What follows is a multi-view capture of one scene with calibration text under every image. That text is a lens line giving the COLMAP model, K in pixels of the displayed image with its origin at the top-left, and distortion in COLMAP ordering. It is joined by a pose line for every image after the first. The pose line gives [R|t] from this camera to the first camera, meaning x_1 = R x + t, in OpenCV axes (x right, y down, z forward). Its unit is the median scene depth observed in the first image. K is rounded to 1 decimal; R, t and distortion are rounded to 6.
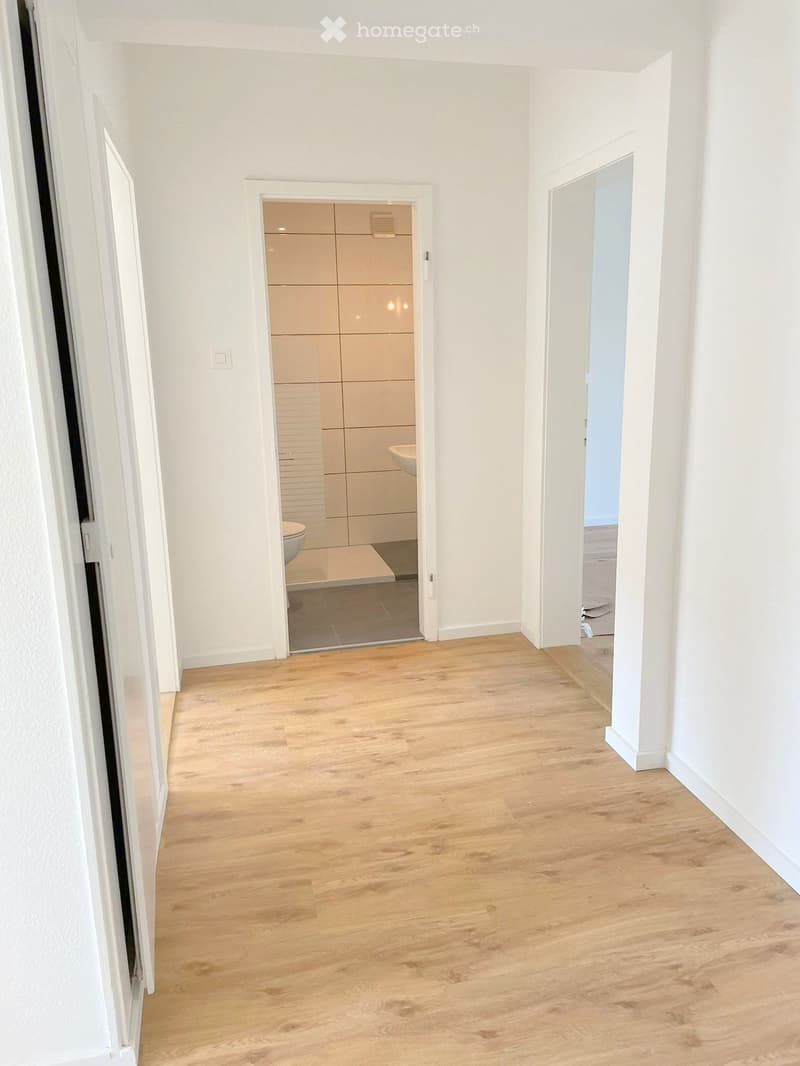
lens RADIAL K [[800.8, 0, 399.8], [0, 800.8, 533.1], [0, 0, 1]] dist [-0.001660, -0.011424]
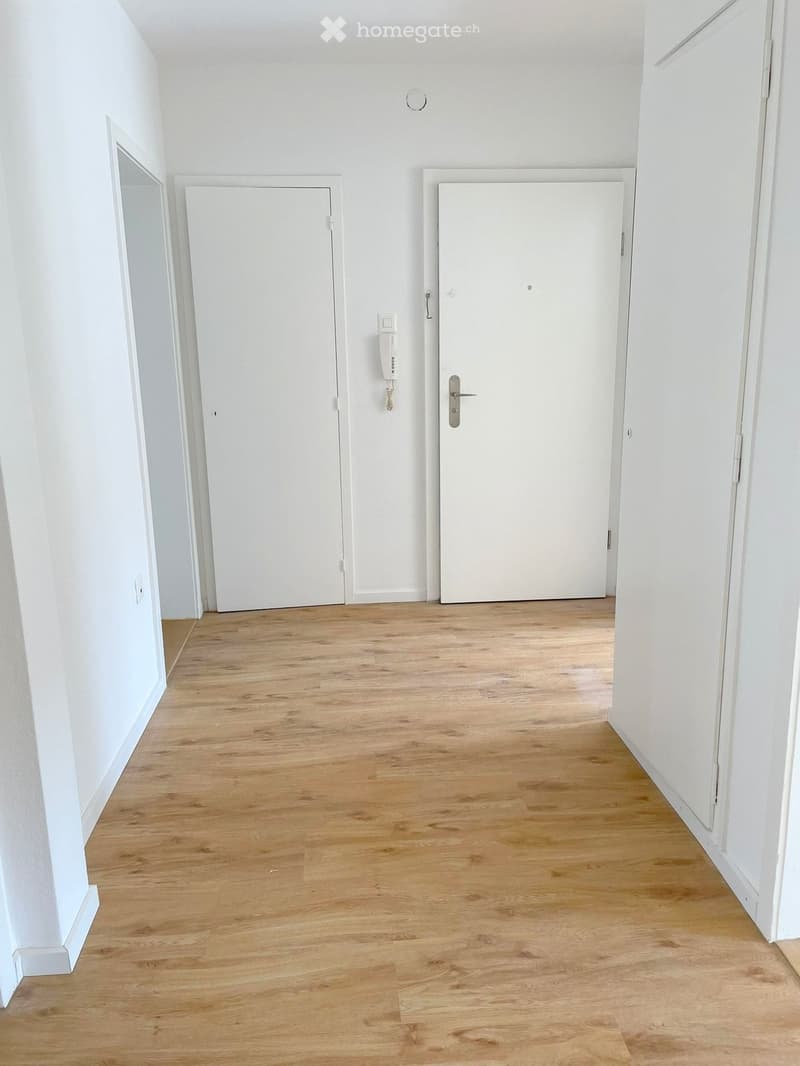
lens RADIAL K [[800.8, 0, 399.8], [0, 800.8, 531.6], [0, 0, 1]] dist [-0.001660, -0.011424]
pose [[-0.989875, 0.008212, 0.141701, -0.090152], [0.069798, 0.897442, 0.435576, -0.345784], [-0.123591, 0.441057, -0.888929, 1.685917]]
